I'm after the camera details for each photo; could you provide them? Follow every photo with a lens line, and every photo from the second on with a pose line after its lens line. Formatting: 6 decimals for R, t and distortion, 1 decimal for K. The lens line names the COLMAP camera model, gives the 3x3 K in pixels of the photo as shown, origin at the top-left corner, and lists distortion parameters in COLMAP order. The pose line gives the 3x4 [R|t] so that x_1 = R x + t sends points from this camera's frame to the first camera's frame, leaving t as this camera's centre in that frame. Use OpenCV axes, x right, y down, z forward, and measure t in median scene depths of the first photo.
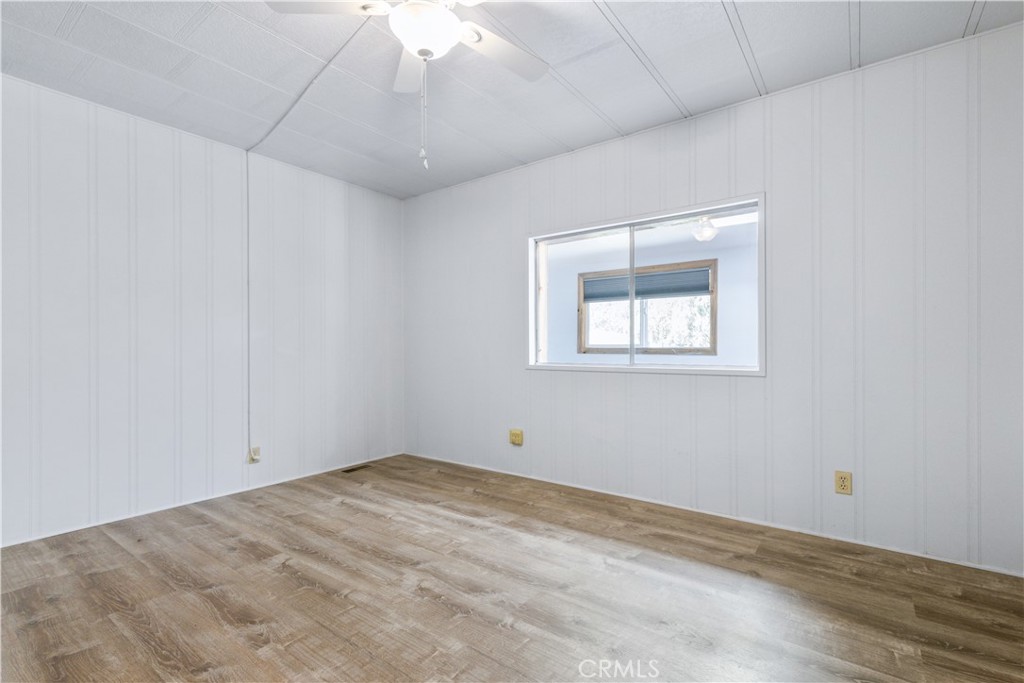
lens RADIAL K [[463.5, 0, 534.3], [0, 463.5, 348.0], [0, 0, 1]] dist [0.007444, -0.000275]
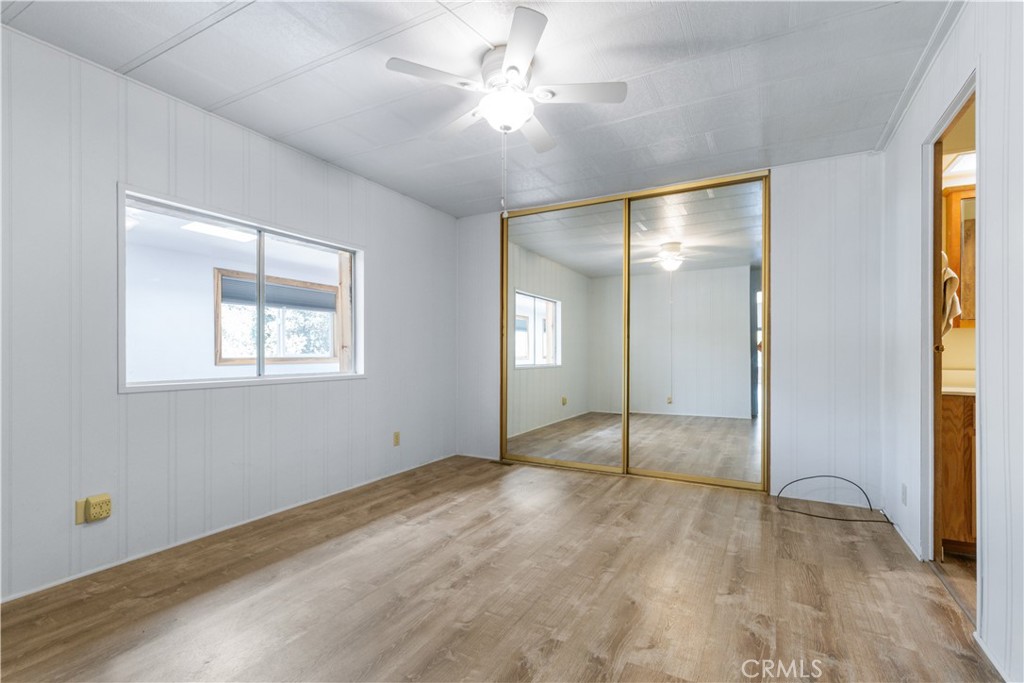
lens RADIAL K [[469.7, 0, 515.6], [0, 469.7, 351.0], [0, 0, 1]] dist [0.007029, -0.000868]
pose [[-0.124629, 0.012689, 0.992122, -1.111057], [0.006818, 0.999906, -0.011932, 0.000243], [-0.992180, 0.005277, -0.124704, 0.831394]]
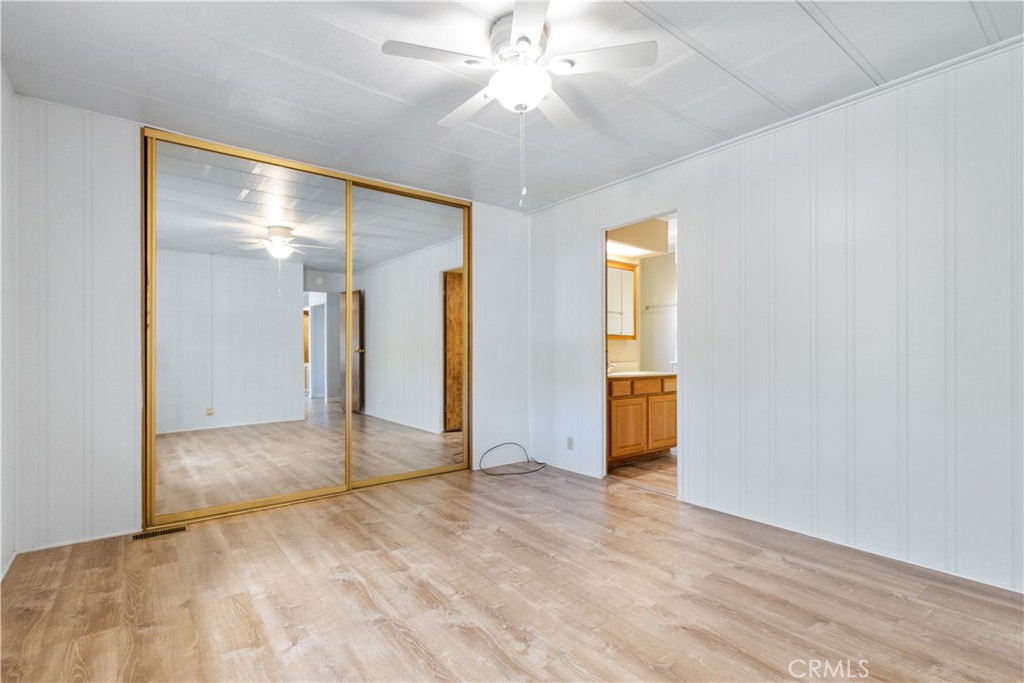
lens RADIAL K [[469.7, 0, 529.6], [0, 469.7, 352.0], [0, 0, 1]] dist [0.007029, -0.000868]
pose [[-0.959375, 0.005760, 0.282077, -0.423093], [0.008530, 0.999927, 0.008592, -0.026714], [-0.282007, 0.010649, -0.959353, 1.547335]]
